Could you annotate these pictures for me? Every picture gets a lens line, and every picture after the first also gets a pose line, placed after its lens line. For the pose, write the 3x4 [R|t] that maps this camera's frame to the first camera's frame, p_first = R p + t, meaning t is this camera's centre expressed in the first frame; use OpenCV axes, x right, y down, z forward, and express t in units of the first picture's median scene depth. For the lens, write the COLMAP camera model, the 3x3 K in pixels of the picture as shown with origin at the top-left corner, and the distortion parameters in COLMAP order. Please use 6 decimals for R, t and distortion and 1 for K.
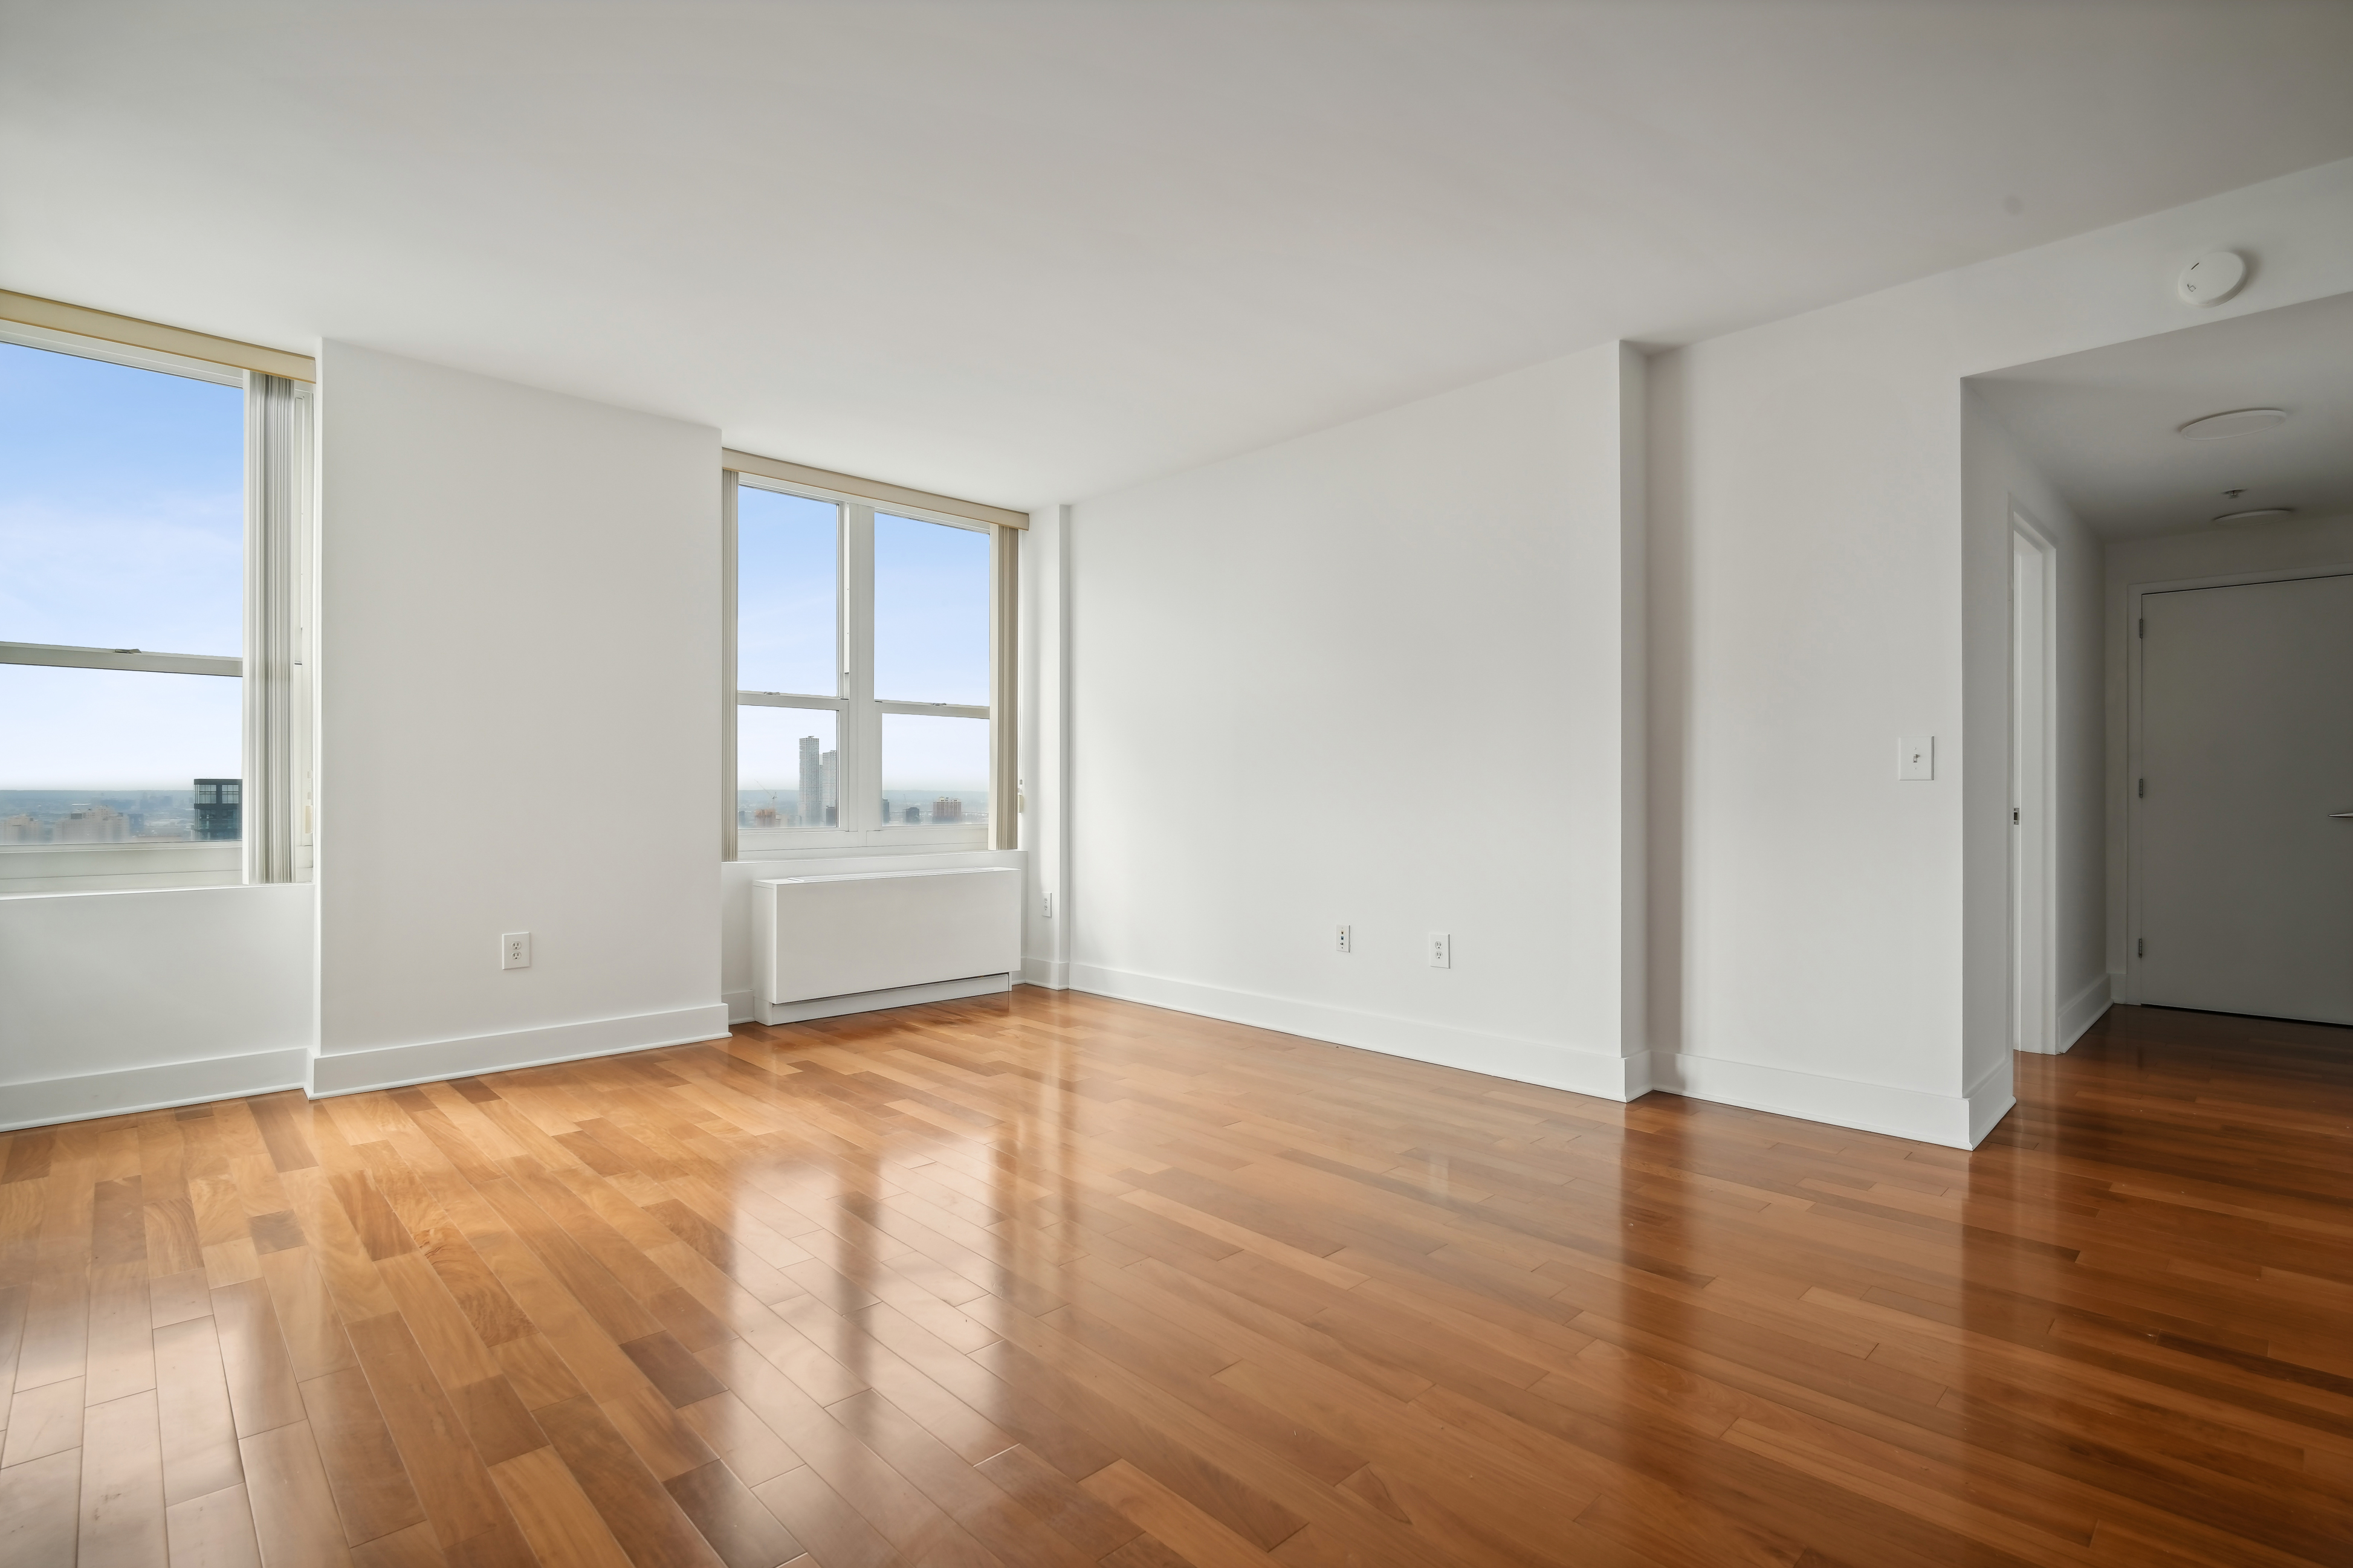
lens RADIAL K [[1099.3, 0, 1179.4], [0, 1099.3, 789.8], [0, 0, 1]] dist [-0.000207, -0.000386]
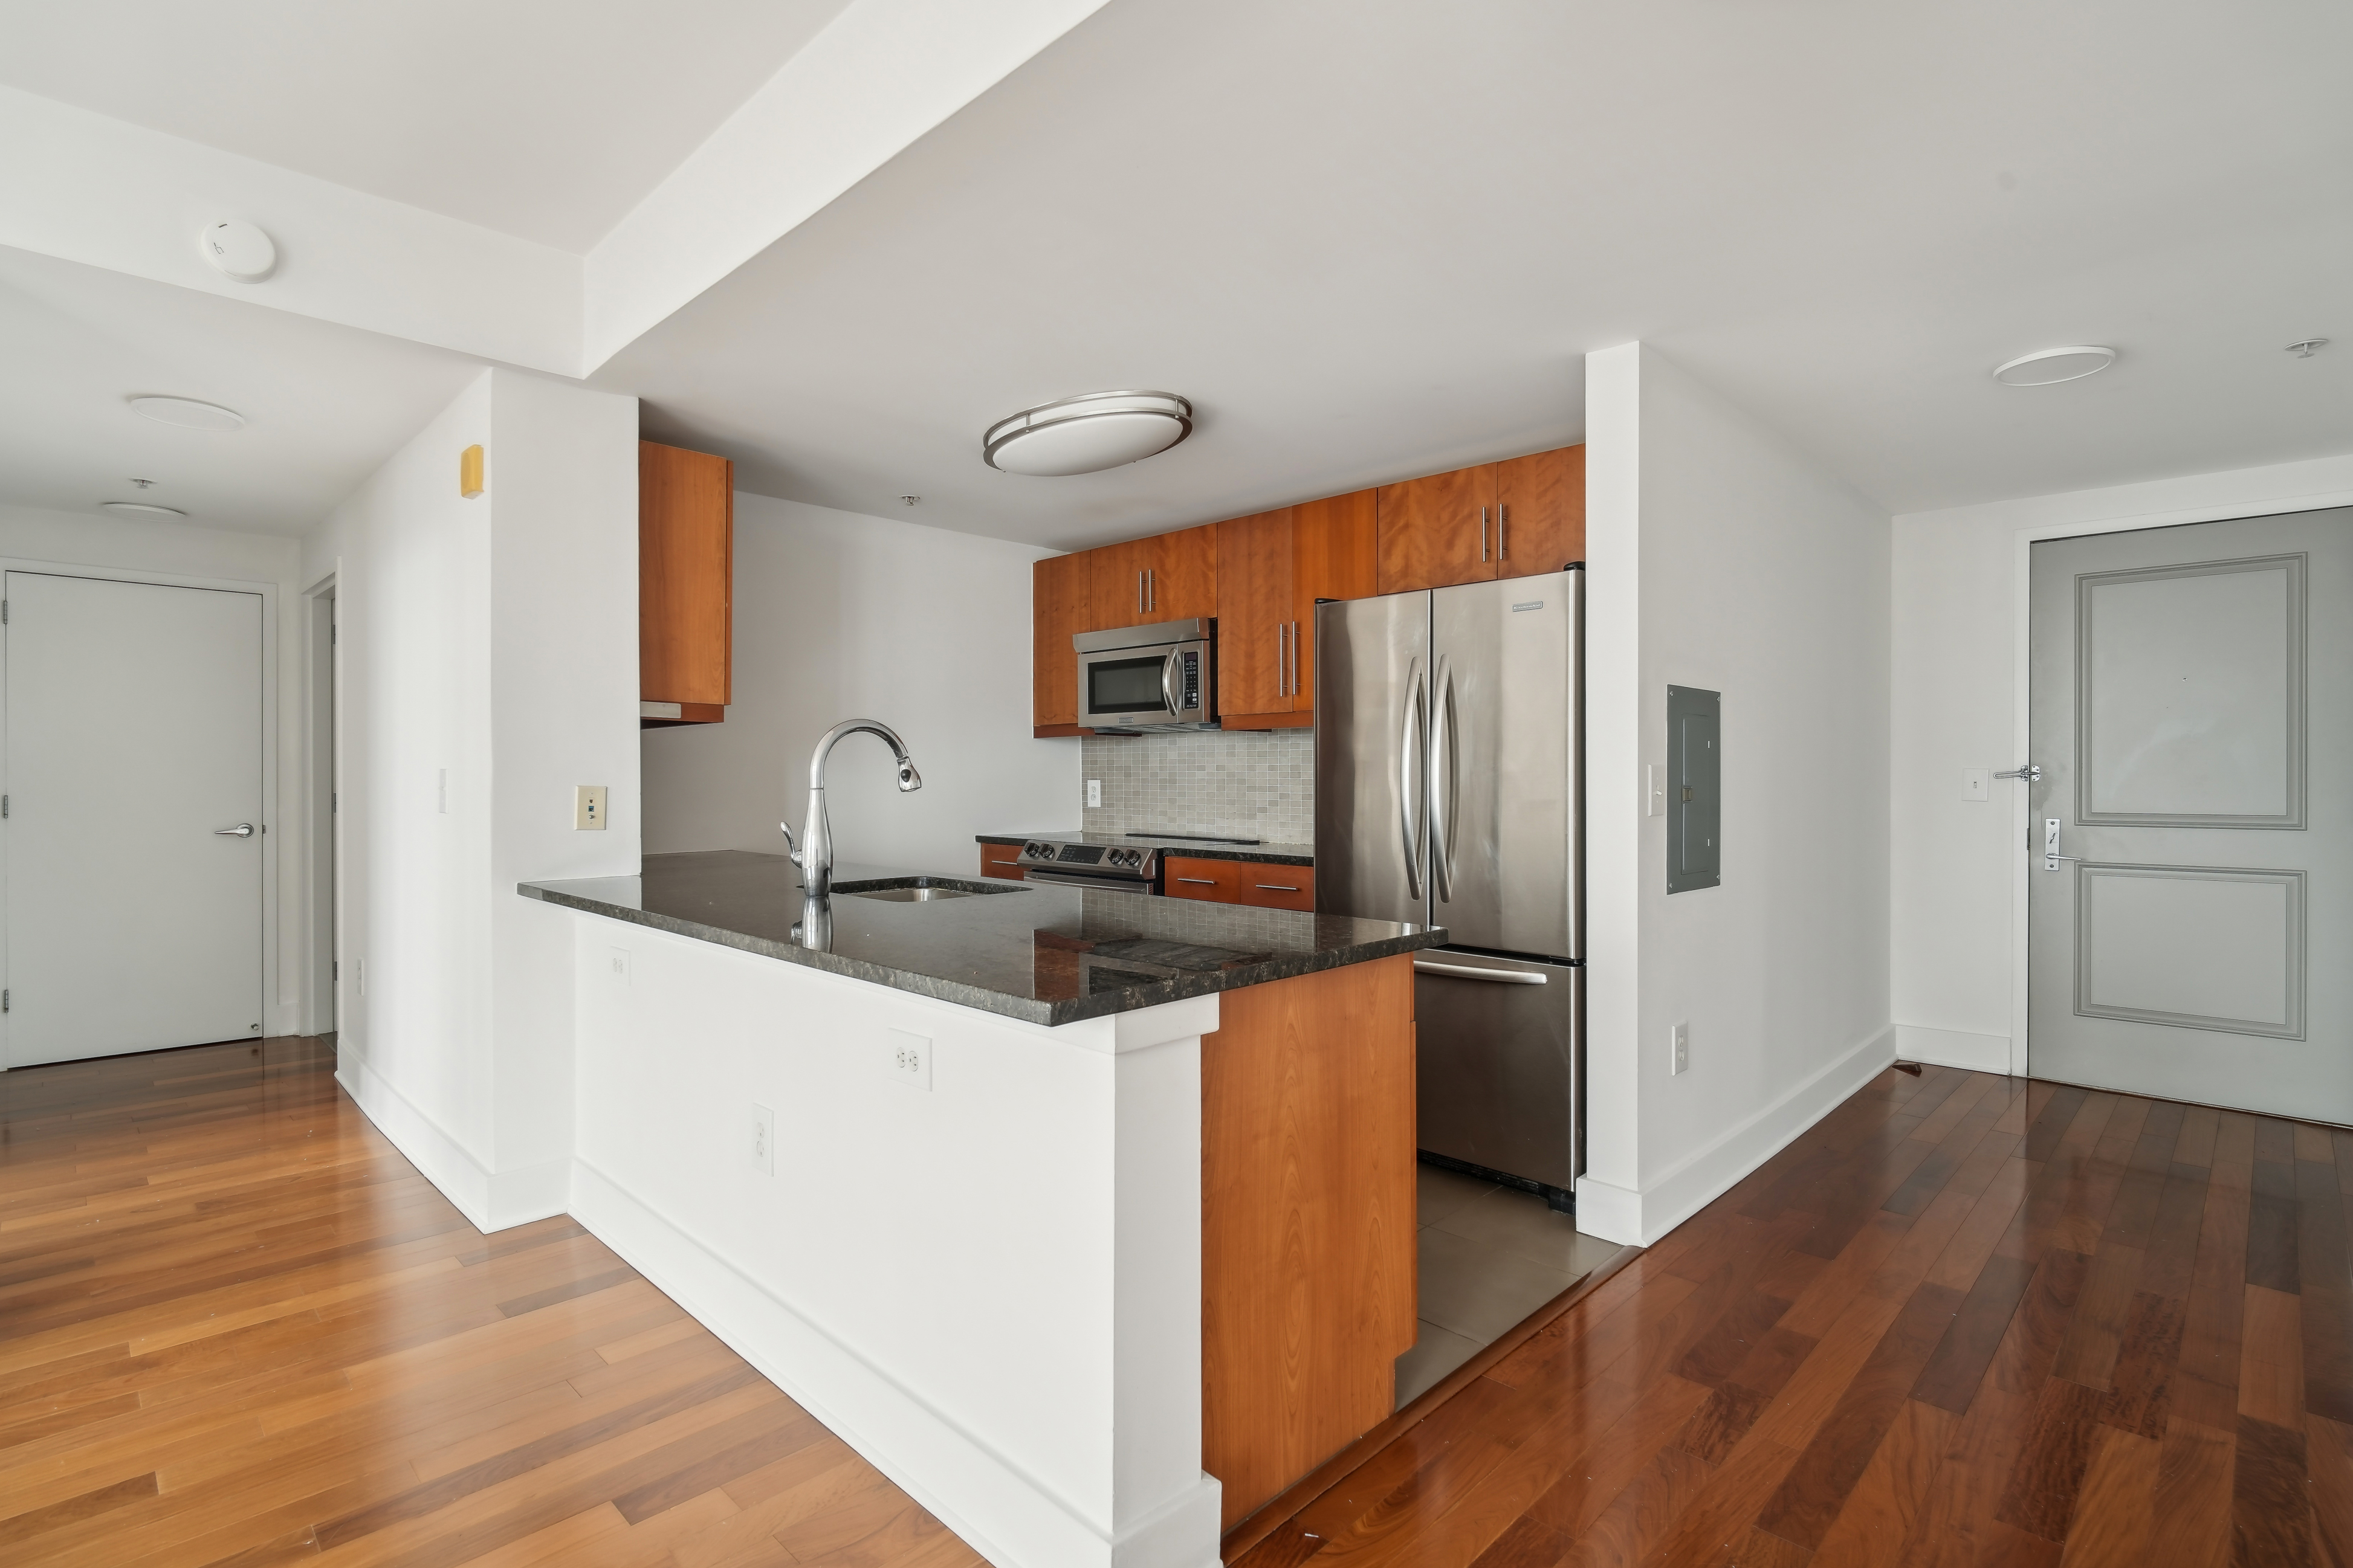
lens RADIAL K [[1119.8, 0, 1171.7], [0, 1119.8, 783.8], [0, 0, 1]] dist [0.000358, -0.000278]
pose [[-0.023083, -0.004317, 0.999724, 0.022756], [-0.004926, 0.999979, 0.004204, -0.033661], [-0.999721, -0.004827, -0.023103, 0.187361]]
